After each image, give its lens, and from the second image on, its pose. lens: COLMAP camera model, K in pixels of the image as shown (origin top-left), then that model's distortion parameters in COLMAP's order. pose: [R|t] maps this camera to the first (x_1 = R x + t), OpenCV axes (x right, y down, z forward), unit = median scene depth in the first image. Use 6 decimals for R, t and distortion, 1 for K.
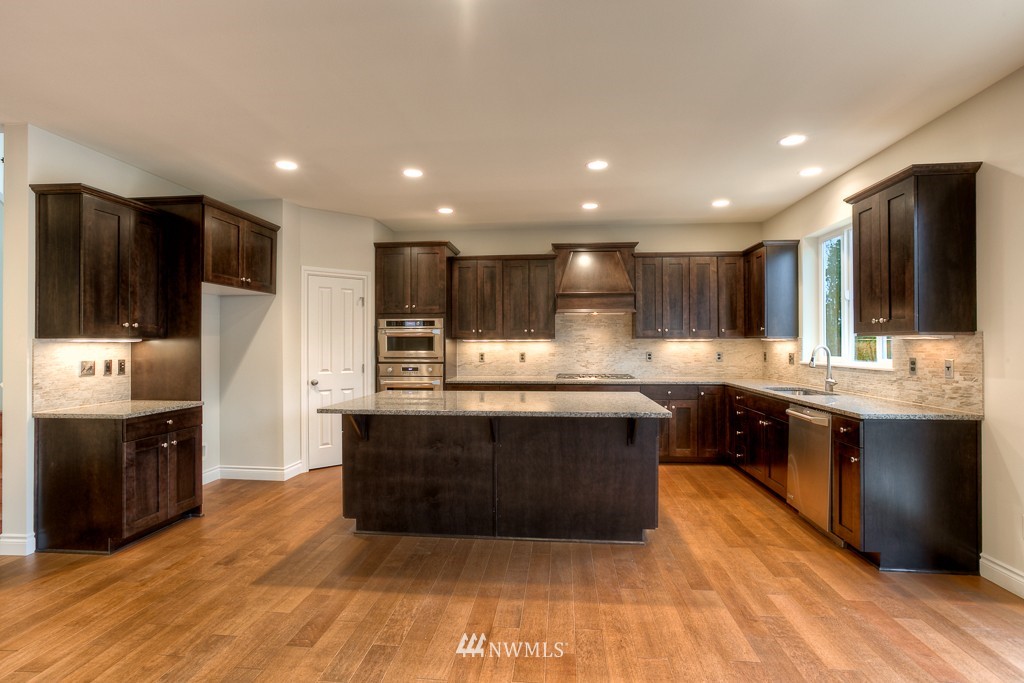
lens RADIAL K [[495.7, 0, 506.0], [0, 495.7, 341.3], [0, 0, 1]] dist [-0.046588, 0.031559]
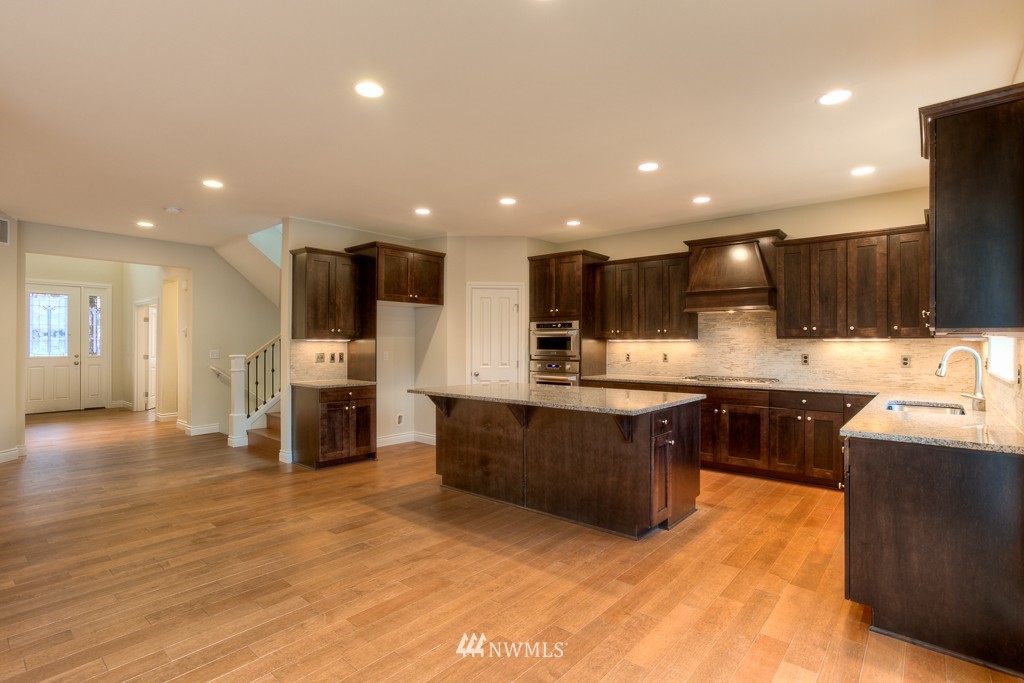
lens RADIAL K [[495.7, 0, 506.0], [0, 495.7, 341.3], [0, 0, 1]] dist [-0.046588, 0.031559]
pose [[0.822288, 0.001422, -0.569070, 0.578057], [-0.001770, 0.999998, -0.000059, 0.000579], [0.569069, 0.001056, 0.822289, 0.004869]]
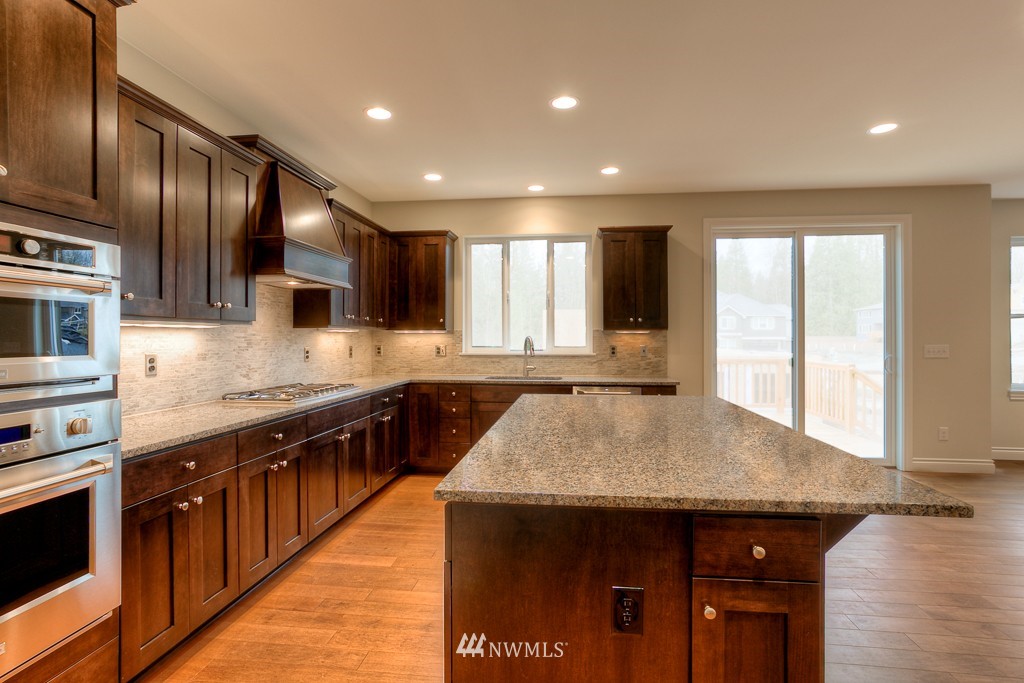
lens RADIAL K [[512.6, 0, 512.0], [0, 512.6, 341.5], [0, 0, 1]] dist [-0.066010, 0.035336]
pose [[0.002415, -0.004178, 0.999988, -0.674769], [-0.003955, 0.999983, 0.004188, 0.015175], [-0.999989, -0.003965, 0.002399, 1.199591]]
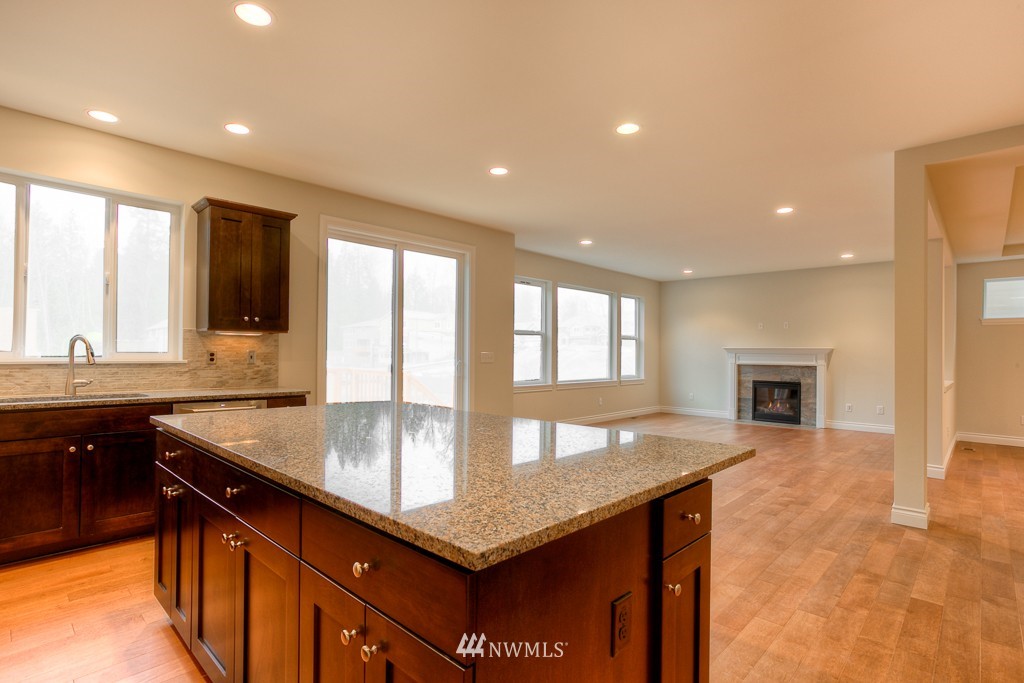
lens RADIAL K [[517.1, 0, 507.7], [0, 517.1, 350.3], [0, 0, 1]] dist [-0.049724, 0.038677]
pose [[-0.797000, -0.000390, 0.603980, -0.451369], [-0.009300, 0.999889, -0.011626, 0.038486], [-0.603908, -0.014883, -0.796915, 1.428711]]
